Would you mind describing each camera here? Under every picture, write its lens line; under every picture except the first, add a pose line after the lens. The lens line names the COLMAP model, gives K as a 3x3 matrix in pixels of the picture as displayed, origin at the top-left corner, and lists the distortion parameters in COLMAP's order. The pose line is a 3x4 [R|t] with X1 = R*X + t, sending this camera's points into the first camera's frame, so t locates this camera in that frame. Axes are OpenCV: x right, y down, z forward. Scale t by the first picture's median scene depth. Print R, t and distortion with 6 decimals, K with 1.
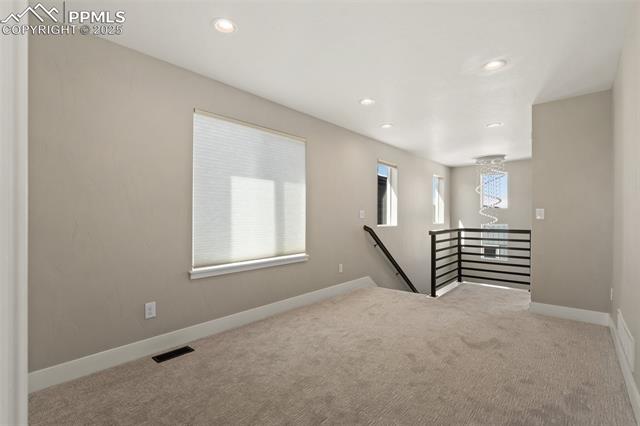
lens RADIAL K [[298.0, 0, 309.5], [0, 298.0, 215.1], [0, 0, 1]] dist [-0.001265, 0.001756]
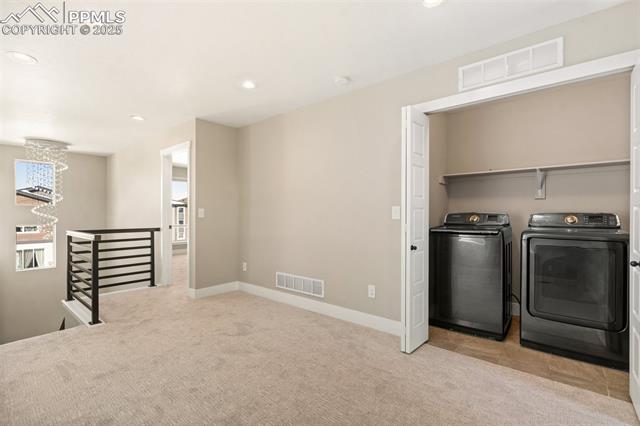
lens RADIAL K [[298.0, 0, 314.5], [0, 298.0, 215.6], [0, 0, 1]] dist [-0.001265, 0.001756]
pose [[-0.015808, -0.004113, 0.999867, -0.384621], [-0.000929, 0.999991, 0.004099, 0.000821], [-0.999875, -0.000864, -0.015812, 0.535121]]
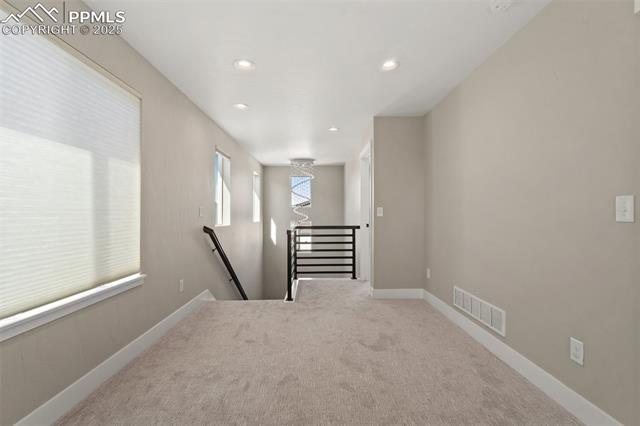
lens RADIAL K [[298.0, 0, 313.0], [0, 298.0, 210.5], [0, 0, 1]] dist [-0.001265, 0.001756]
pose [[0.743026, 0.005165, 0.669243, -0.177668], [0.001732, 0.999952, -0.009640, 0.001585], [-0.669260, 0.008322, 0.742981, 0.295728]]
